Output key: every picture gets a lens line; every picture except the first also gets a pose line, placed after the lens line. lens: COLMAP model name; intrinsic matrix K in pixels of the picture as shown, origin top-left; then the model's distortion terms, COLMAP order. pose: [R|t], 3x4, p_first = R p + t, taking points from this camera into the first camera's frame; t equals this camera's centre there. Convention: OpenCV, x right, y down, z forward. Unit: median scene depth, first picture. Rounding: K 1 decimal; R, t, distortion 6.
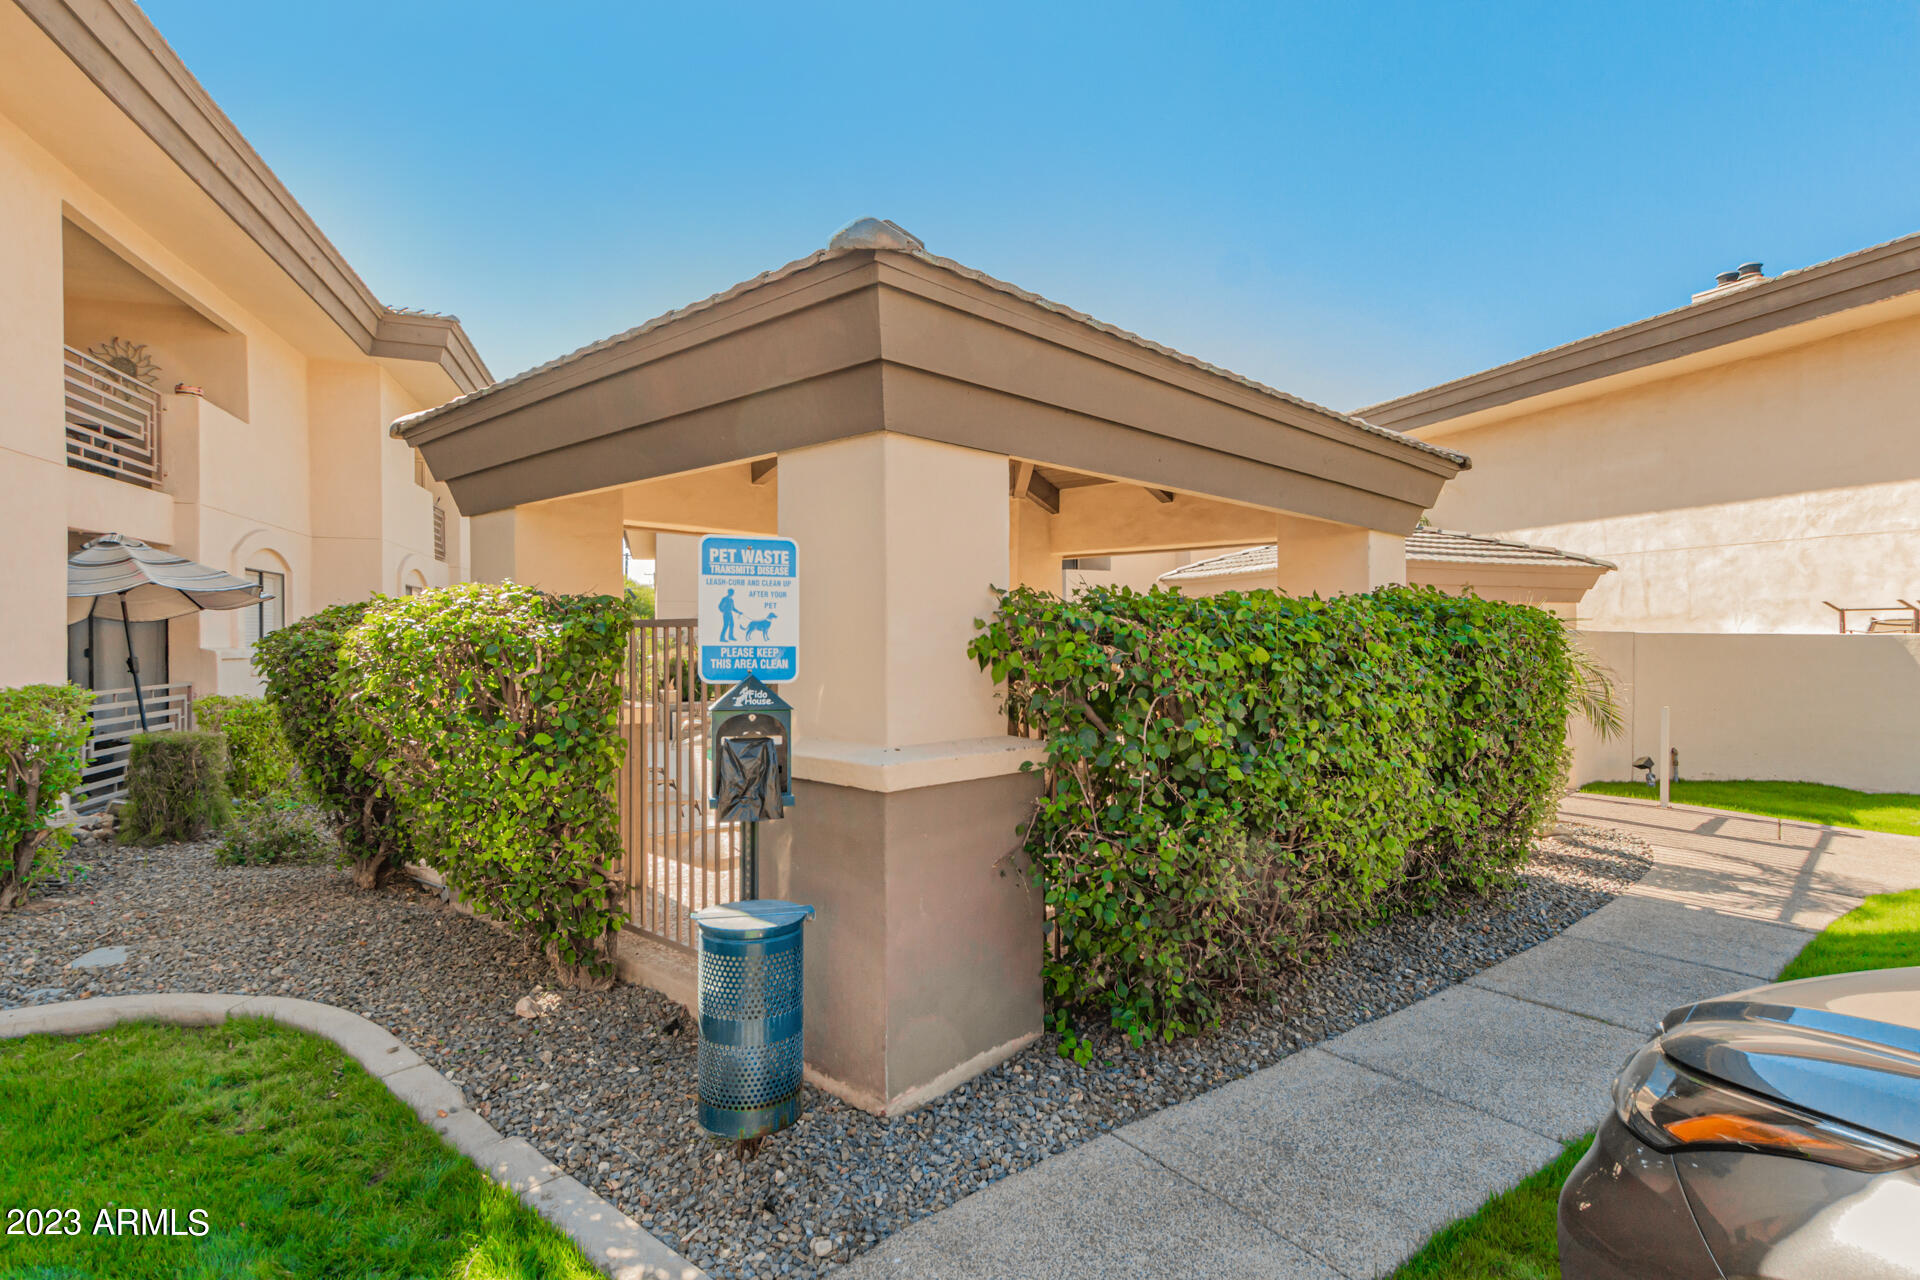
lens RADIAL K [[976.7, 0, 960.9], [0, 976.7, 649.2], [0, 0, 1]] dist [0.025351, -0.012857]
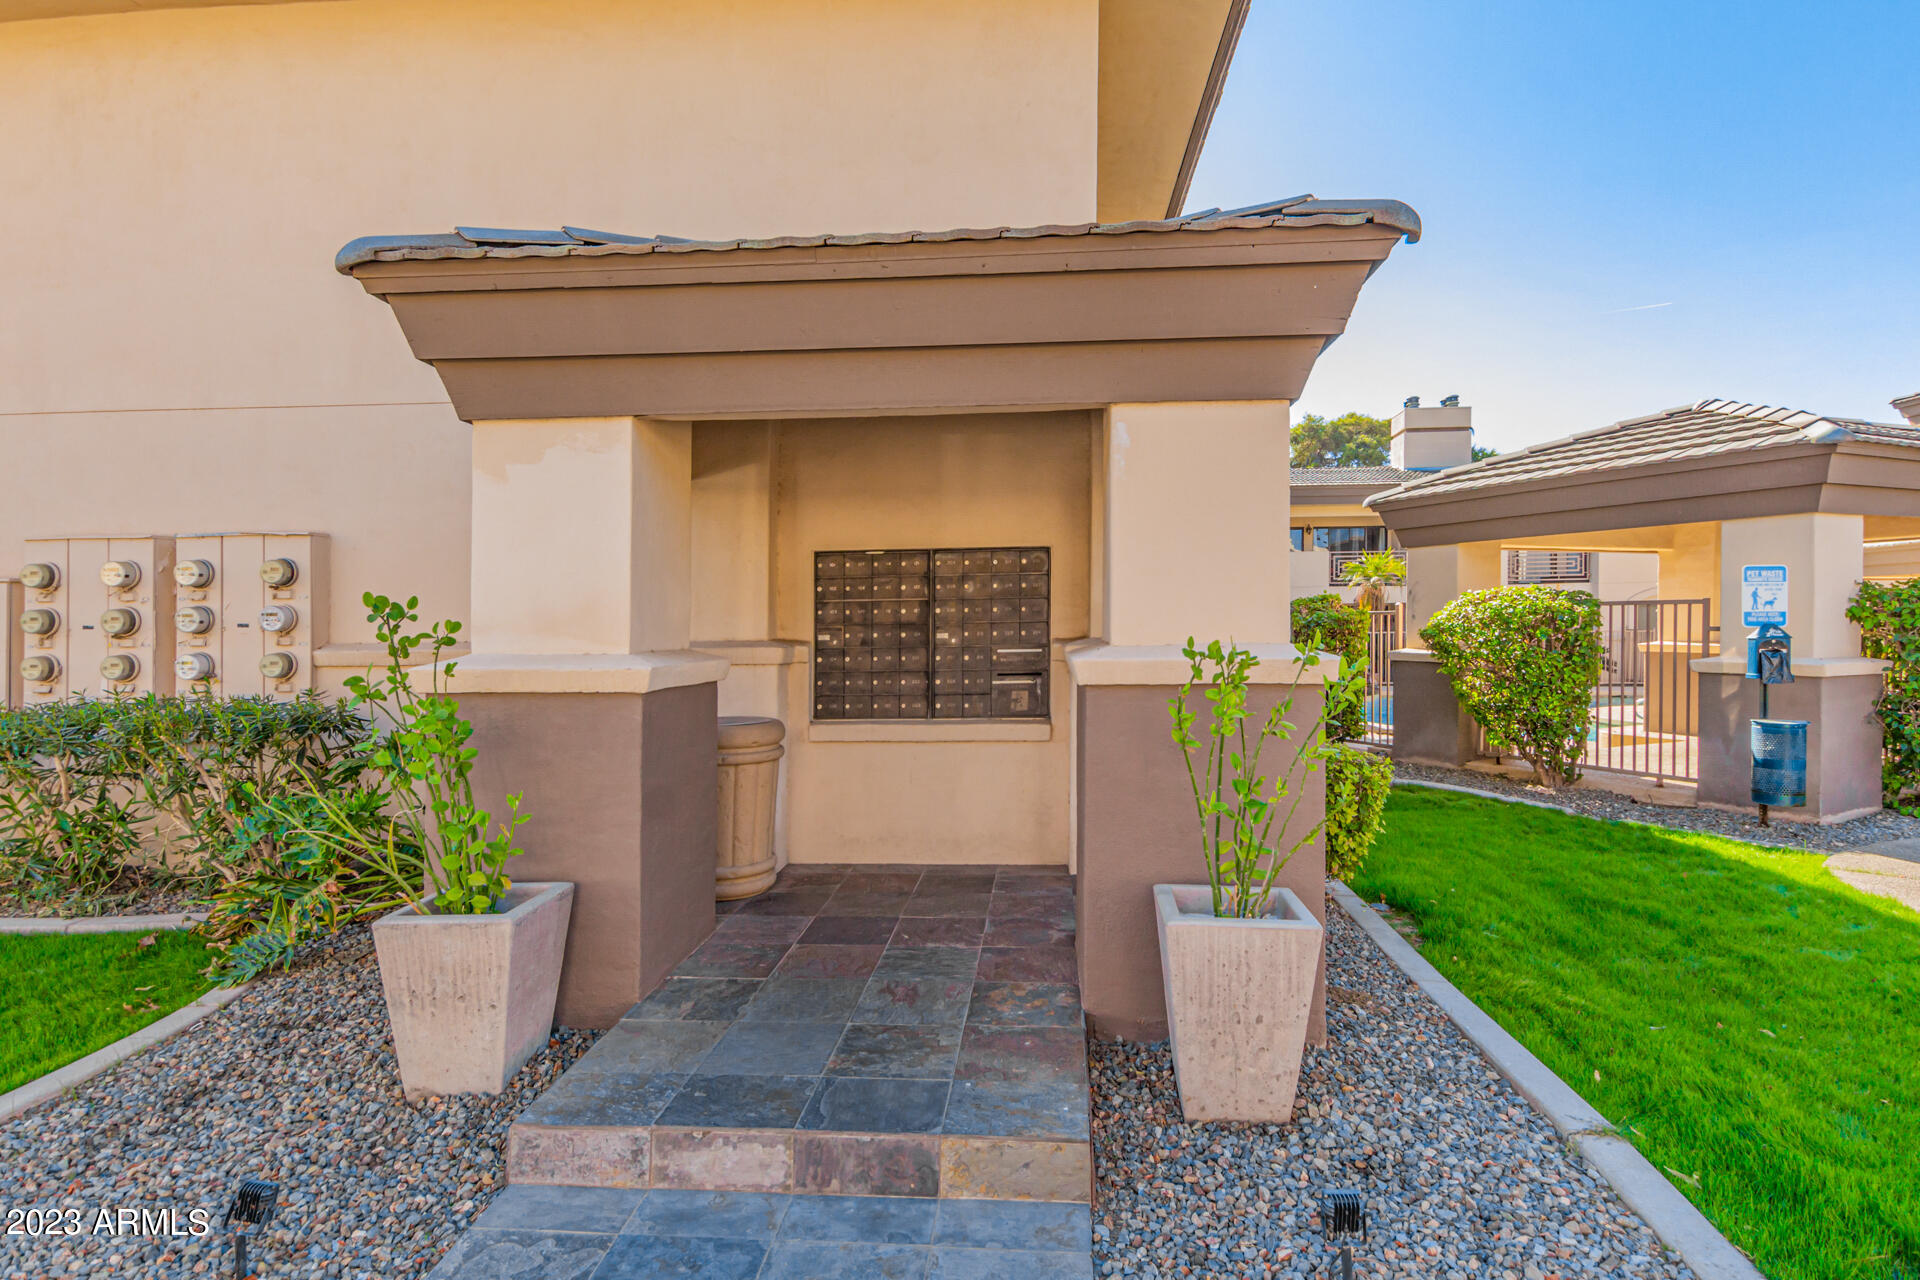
lens RADIAL K [[976.7, 0, 960.9], [0, 976.7, 649.2], [0, 0, 1]] dist [0.025351, -0.012857]
pose [[0.923565, -0.005349, -0.383404, -0.986377], [0.012188, 0.999807, 0.015412, 0.024337], [0.383248, -0.018907, 0.923452, -1.748770]]
